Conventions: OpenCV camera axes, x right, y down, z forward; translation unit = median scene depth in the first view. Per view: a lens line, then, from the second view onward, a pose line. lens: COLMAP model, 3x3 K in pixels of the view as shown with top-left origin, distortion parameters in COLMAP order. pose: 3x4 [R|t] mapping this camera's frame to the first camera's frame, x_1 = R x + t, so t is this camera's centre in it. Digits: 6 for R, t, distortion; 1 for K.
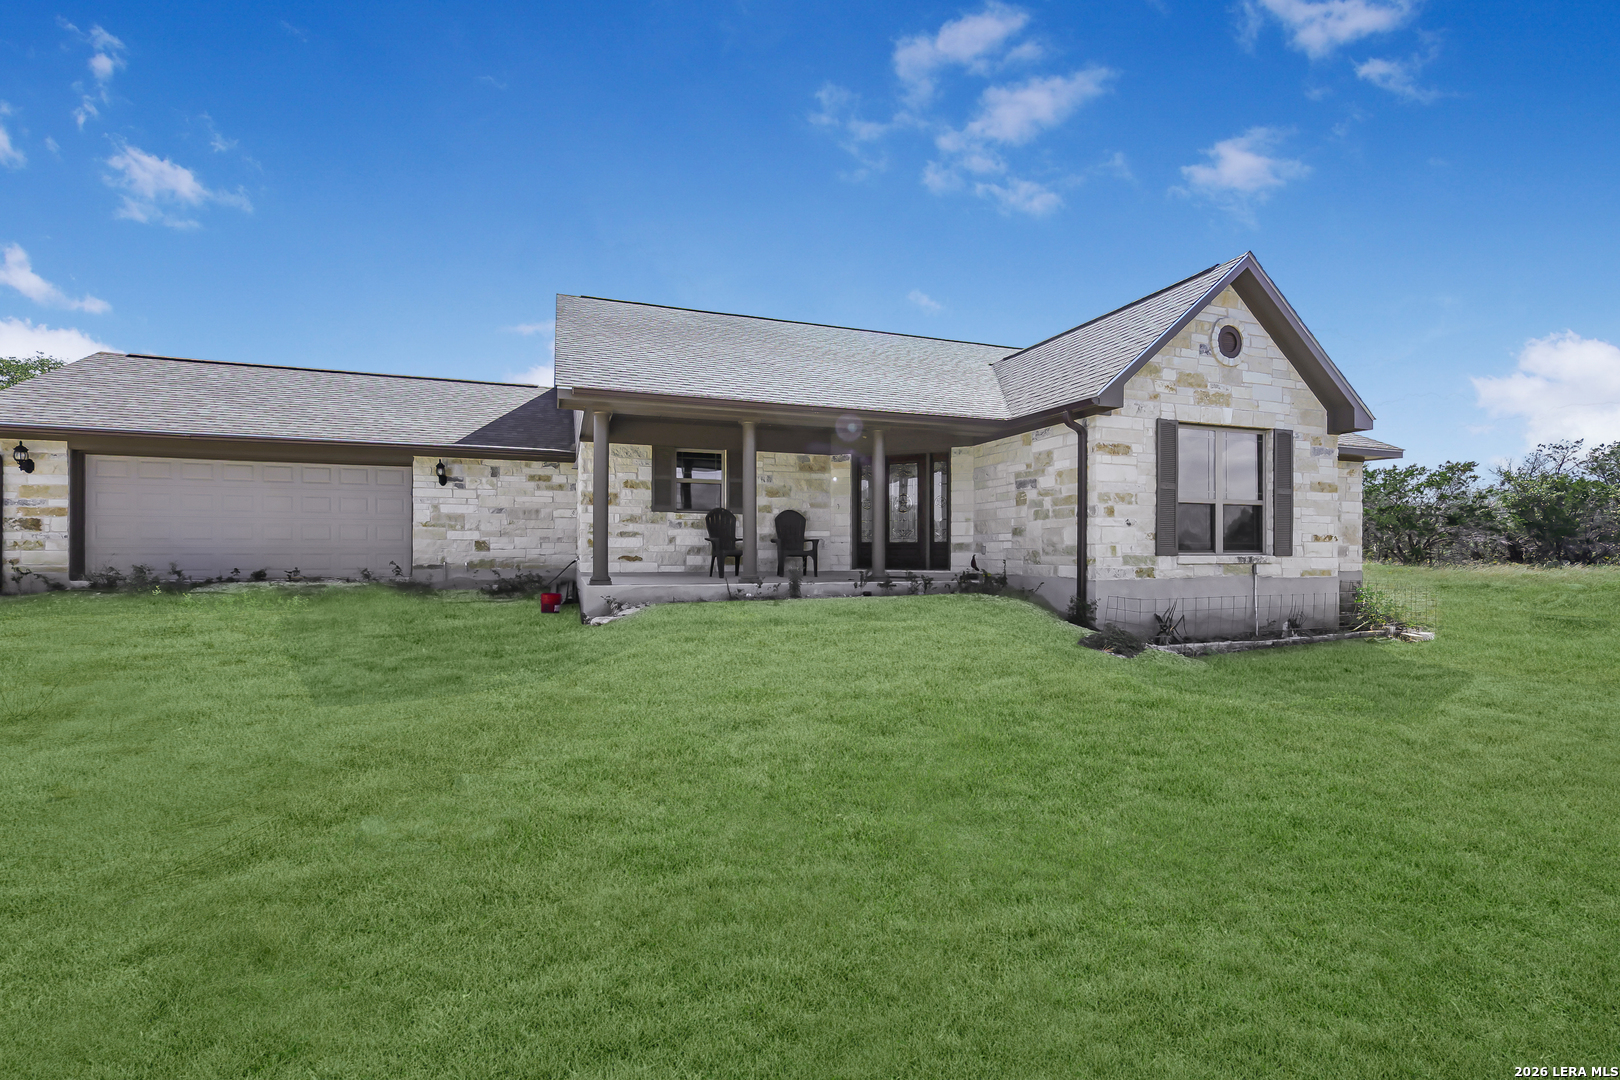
lens RADIAL K [[729.6, 0, 818.2], [0, 729.6, 540.6], [0, 0, 1]] dist [0.003873, 0.001269]
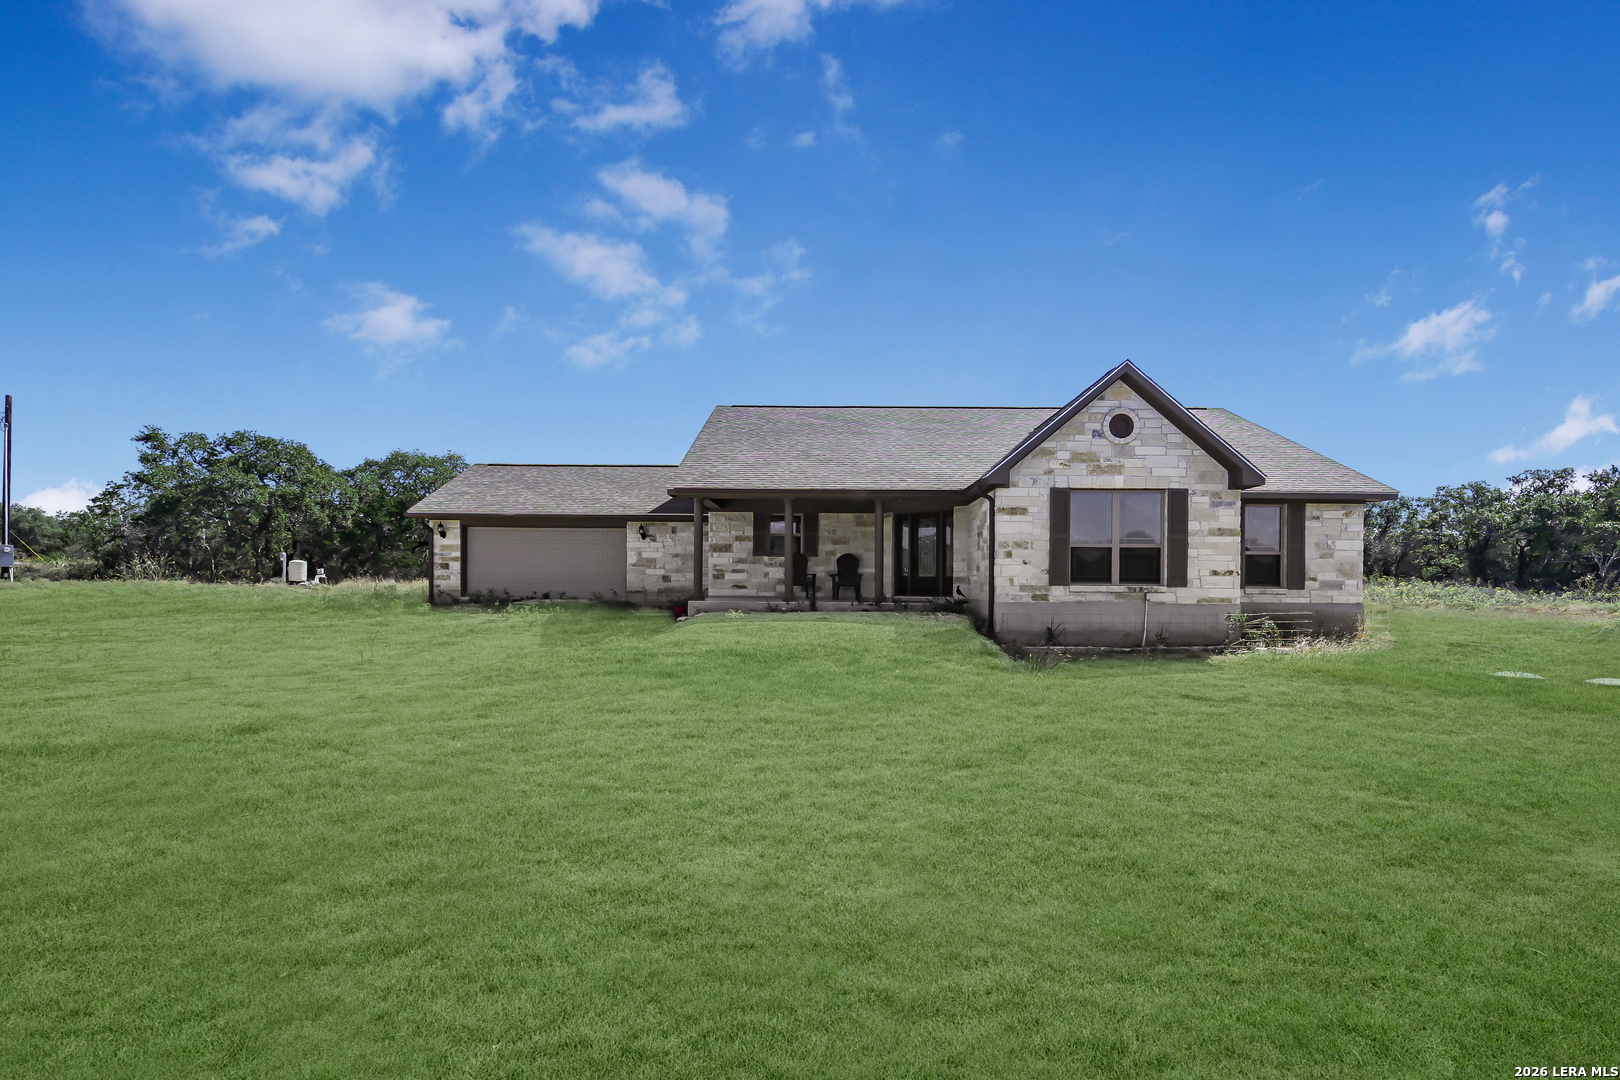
lens RADIAL K [[729.6, 0, 812.3], [0, 729.6, 582.7], [0, 0, 1]] dist [0.003873, 0.001269]
pose [[0.935237, 0.003947, -0.354000, 0.437201], [-0.001340, 0.999970, 0.007610, 0.004294], [0.354019, -0.006643, 0.935215, -0.386142]]
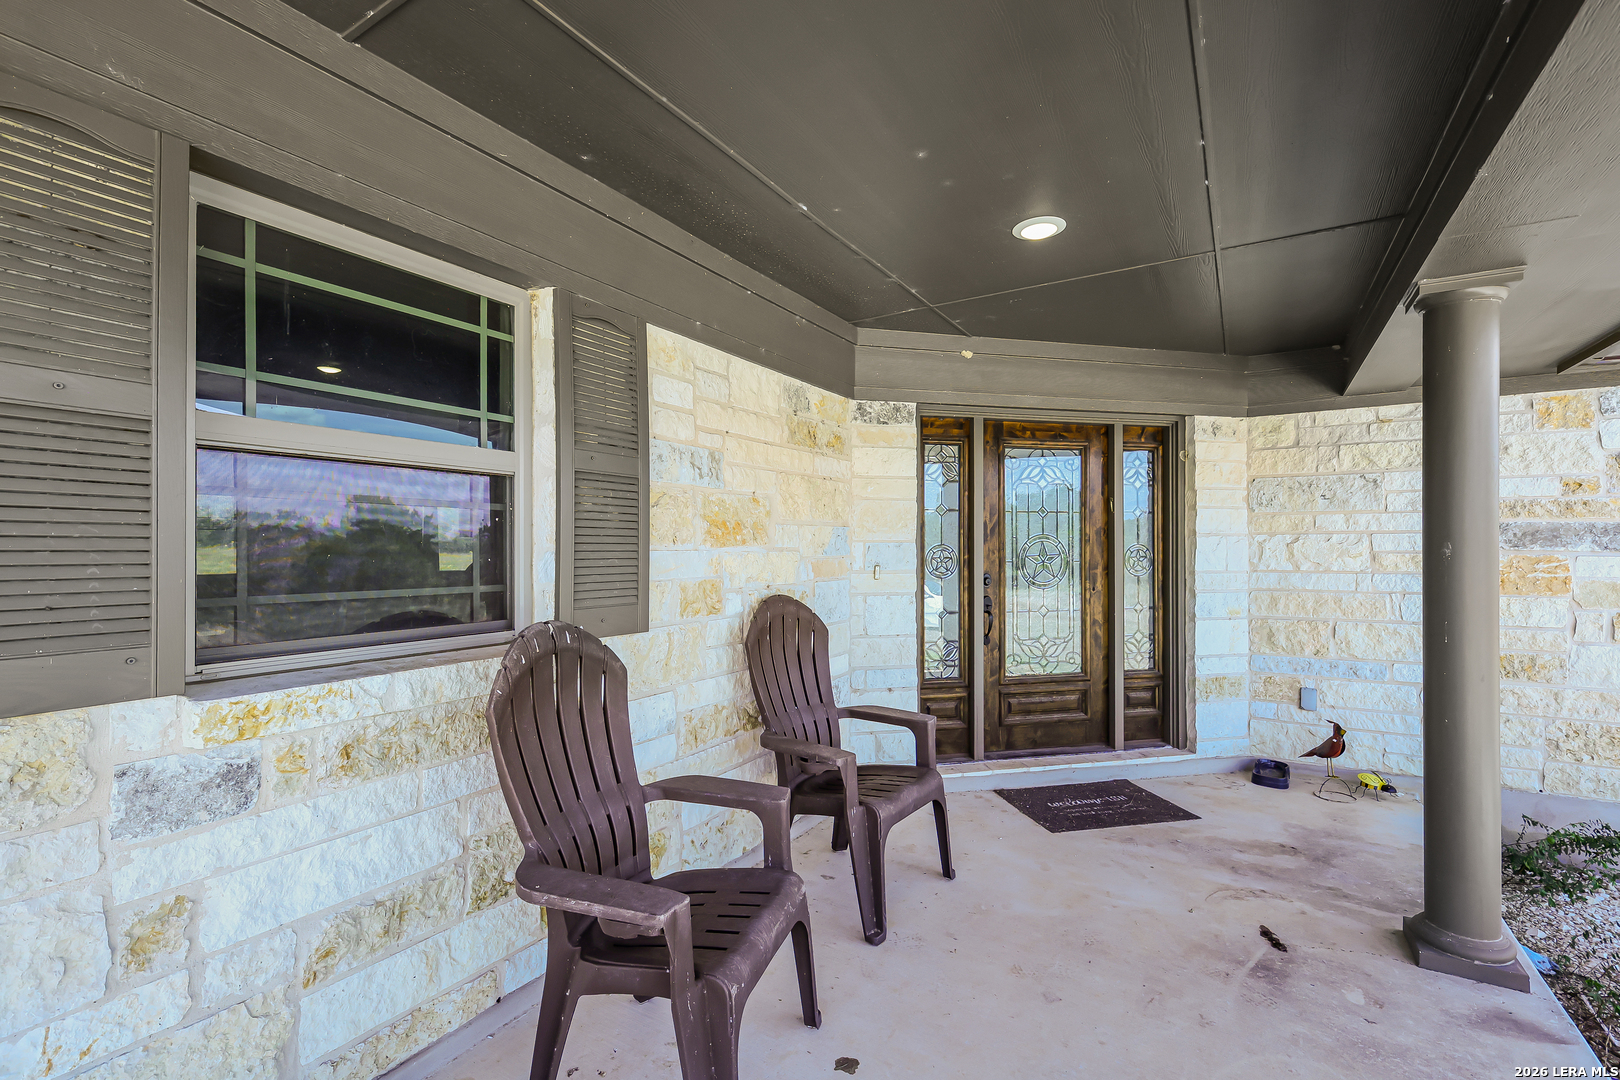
lens RADIAL K [[729.6, 0, 837.0], [0, 729.6, 539.4], [0, 0, 1]] dist [0.003873, 0.001269]
pose [[0.761883, 0.005153, 0.647694, -0.202074], [-0.008490, 0.999962, 0.002031, -0.067968], [-0.647658, -0.007047, 0.761898, 0.875648]]
